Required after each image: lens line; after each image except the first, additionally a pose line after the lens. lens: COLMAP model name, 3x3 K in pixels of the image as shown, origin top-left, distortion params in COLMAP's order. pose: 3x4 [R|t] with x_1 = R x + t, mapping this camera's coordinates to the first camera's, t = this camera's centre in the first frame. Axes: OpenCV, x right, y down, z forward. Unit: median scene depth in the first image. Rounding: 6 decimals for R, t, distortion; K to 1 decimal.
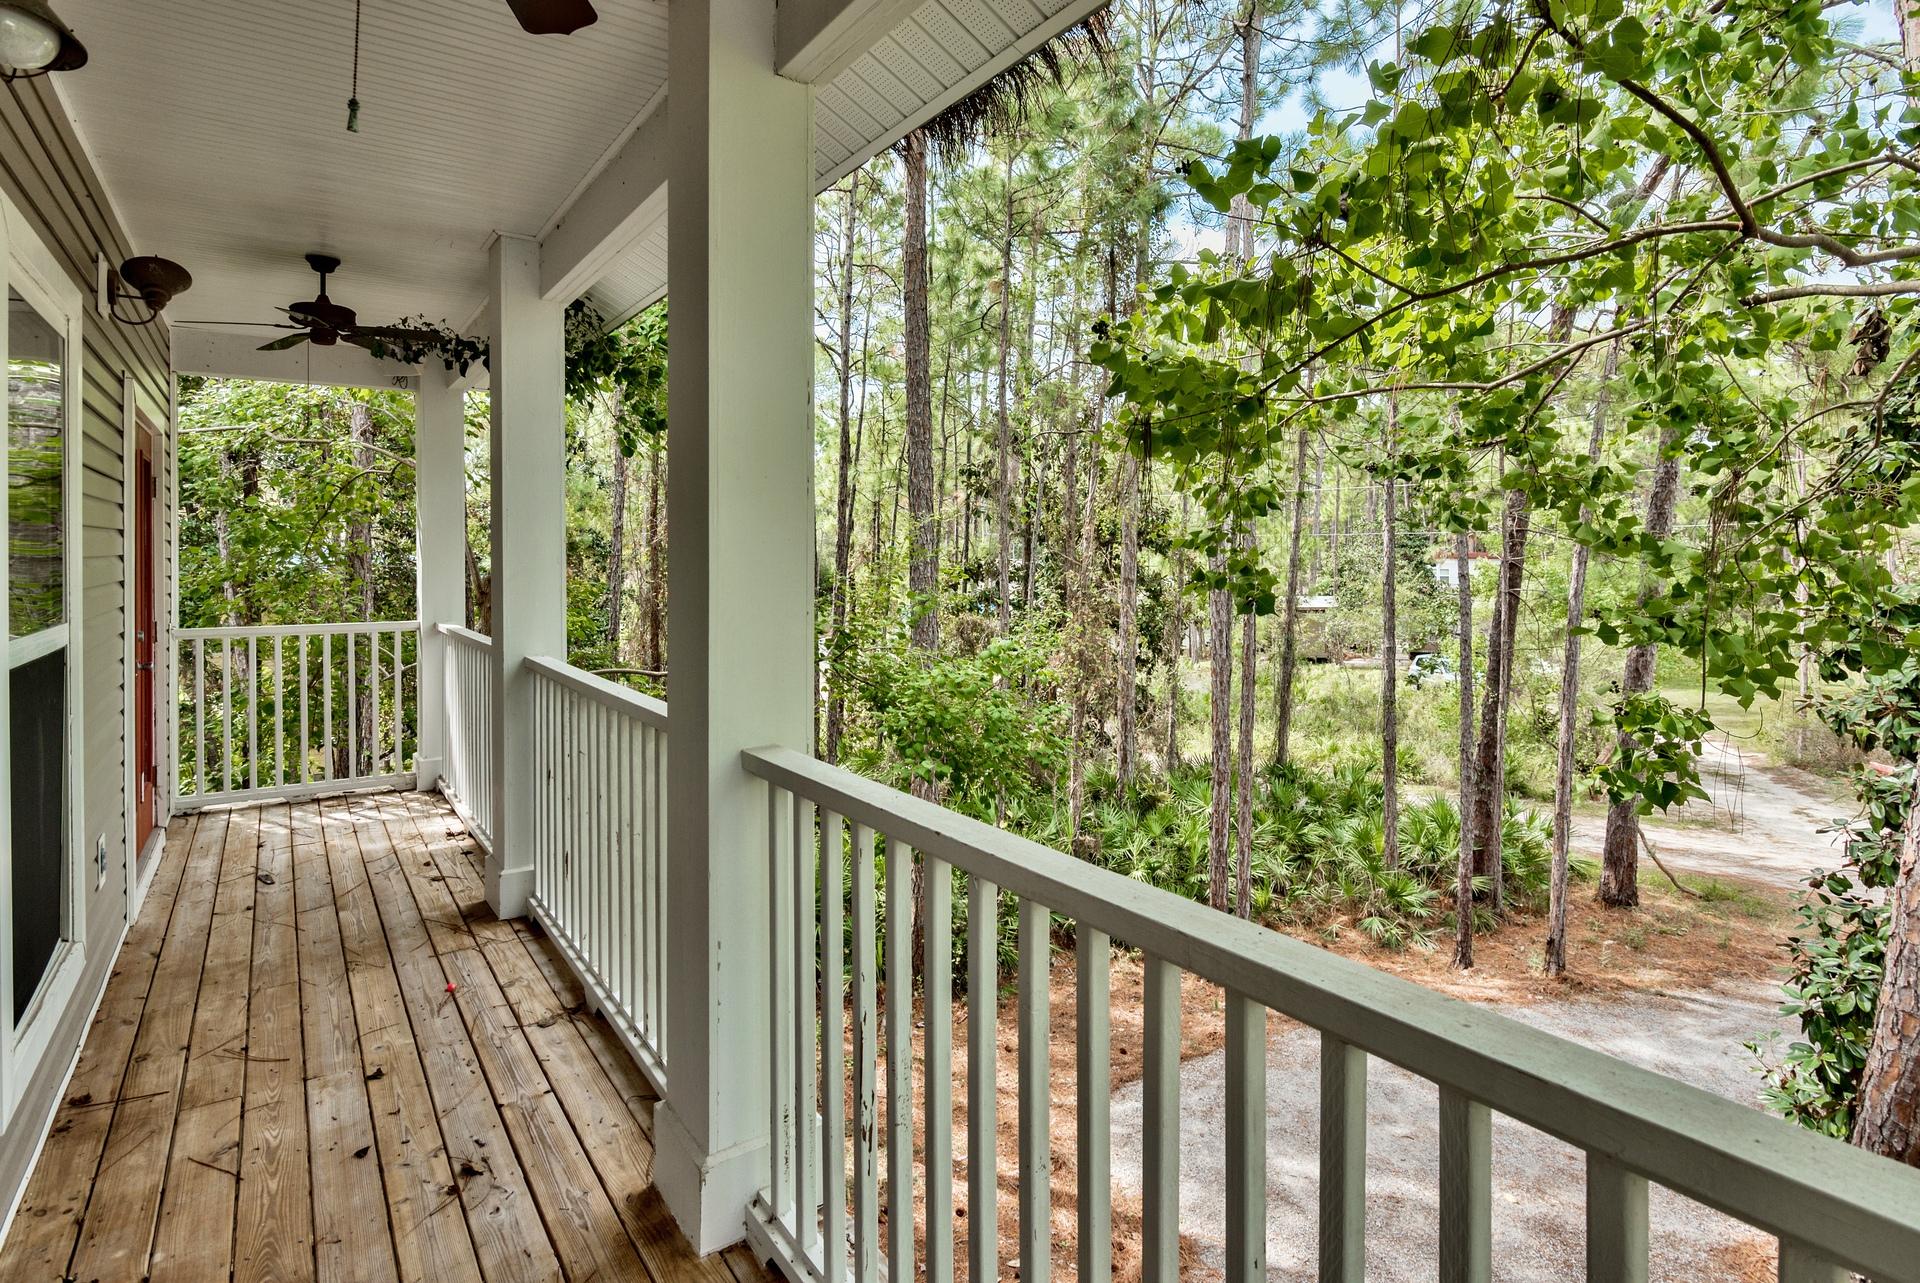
lens RADIAL K [[938.6, 0, 926.2], [0, 938.6, 573.9], [0, 0, 1]] dist [-0.000588, -0.000299]
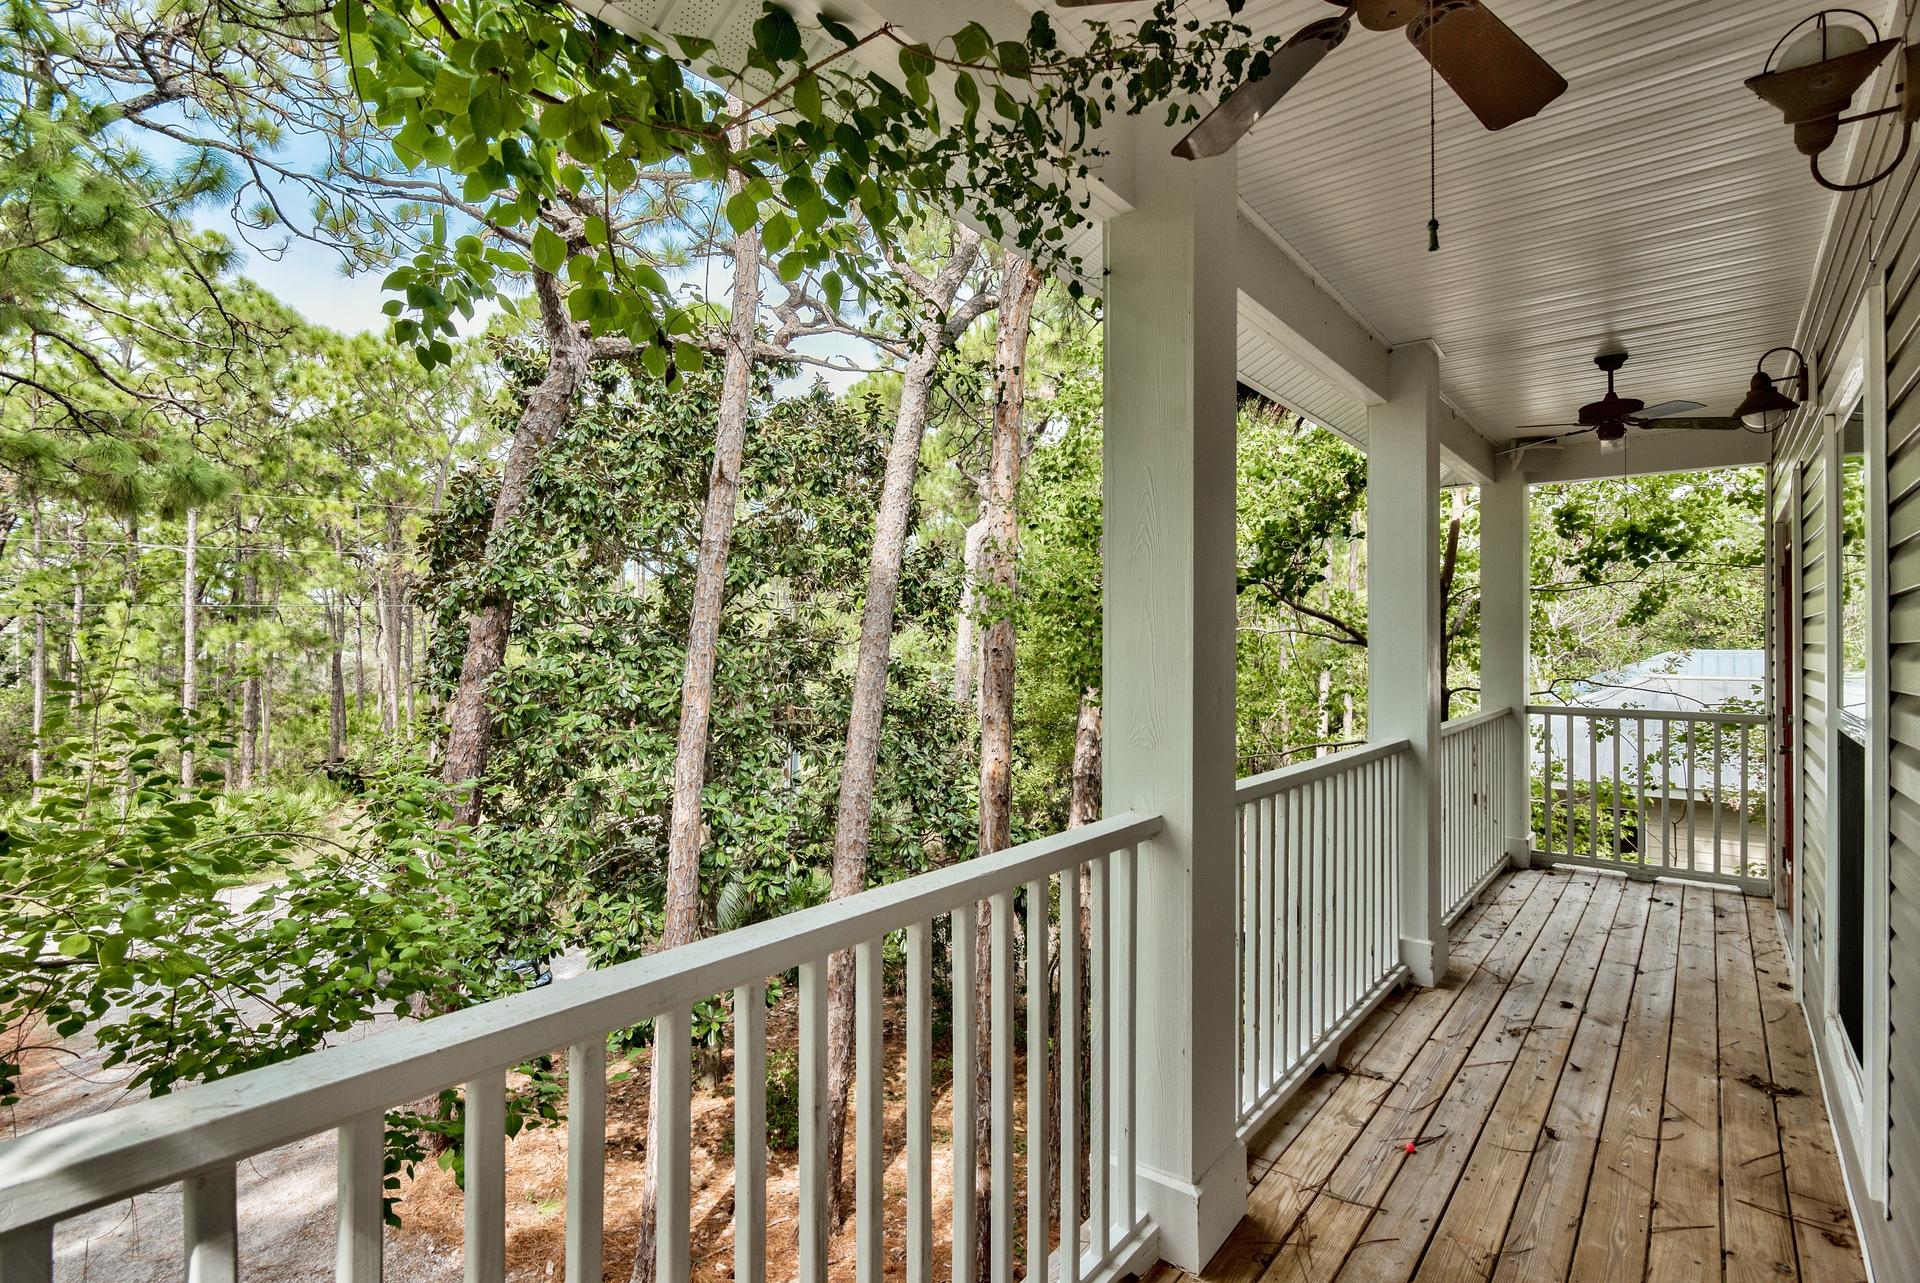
lens RADIAL K [[938.6, 0, 956.9], [0, 938.6, 639.5], [0, 0, 1]] dist [-0.000588, -0.000299]
pose [[-0.284301, 0.001953, 0.958733, -1.347772], [0.010726, 0.999942, 0.001143, -0.030067], [-0.958675, 0.010608, -0.284305, 1.821872]]
